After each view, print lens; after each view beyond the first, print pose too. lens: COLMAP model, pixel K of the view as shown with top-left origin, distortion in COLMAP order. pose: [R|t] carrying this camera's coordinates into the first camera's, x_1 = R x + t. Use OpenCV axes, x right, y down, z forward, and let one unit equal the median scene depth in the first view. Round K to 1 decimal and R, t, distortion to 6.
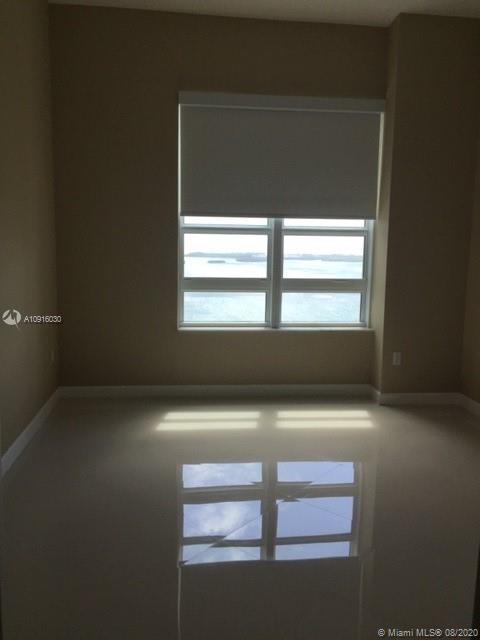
lens RADIAL K [[548.9, 0, 240.6], [0, 548.9, 319.5], [0, 0, 1]] dist [0.078049, -0.091299]
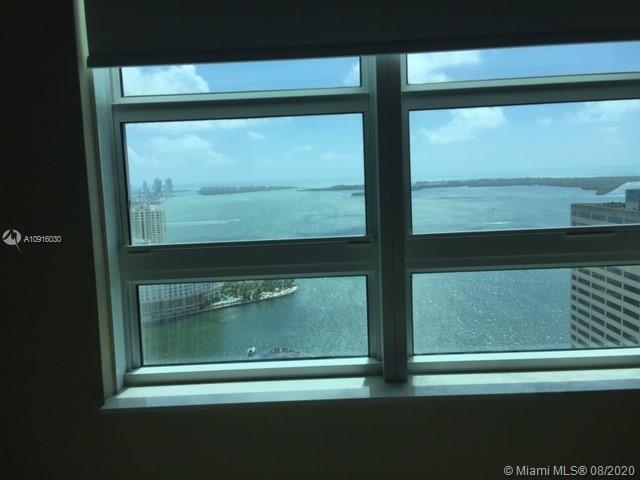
lens RADIAL K [[548.9, 0, 316.9], [0, 548.9, 234.3], [0, 0, 1]] dist [0.078049, -0.091299]
pose [[0.990933, -0.047711, -0.125602, 0.061171], [0.043637, 0.998434, -0.034995, -0.065902], [0.127075, 0.029196, 0.991463, 0.652083]]
